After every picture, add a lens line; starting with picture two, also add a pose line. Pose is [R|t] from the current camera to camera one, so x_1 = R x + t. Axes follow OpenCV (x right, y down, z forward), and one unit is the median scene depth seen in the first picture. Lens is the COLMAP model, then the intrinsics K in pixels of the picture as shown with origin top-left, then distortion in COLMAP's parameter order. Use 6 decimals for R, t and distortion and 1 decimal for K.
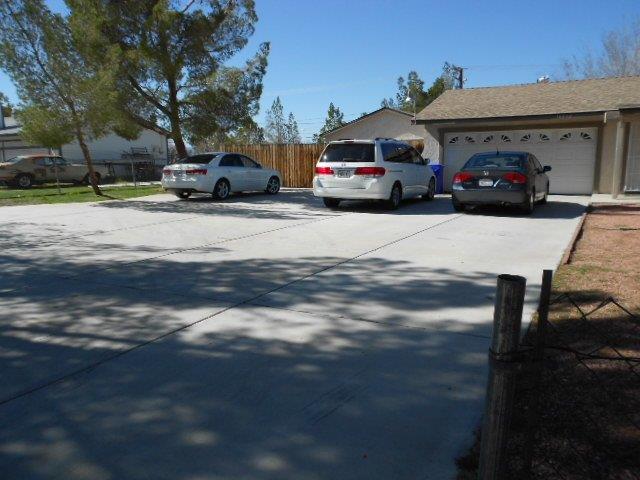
lens RADIAL K [[509.0, 0, 320.0], [0, 509.0, 240.0], [0, 0, 1]] dist [0.018870, 0.001369]
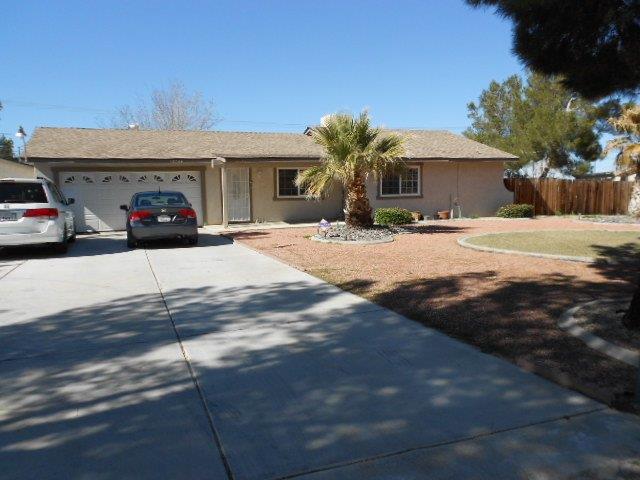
lens RADIAL K [[509.0, 0, 320.0], [0, 509.0, 240.0], [0, 0, 1]] dist [0.018870, 0.001369]
pose [[0.629419, -0.080134, 0.772923, -0.297804], [0.139275, 0.990195, -0.010757, -0.007517], [-0.764483, 0.114419, 0.634408, 0.043575]]
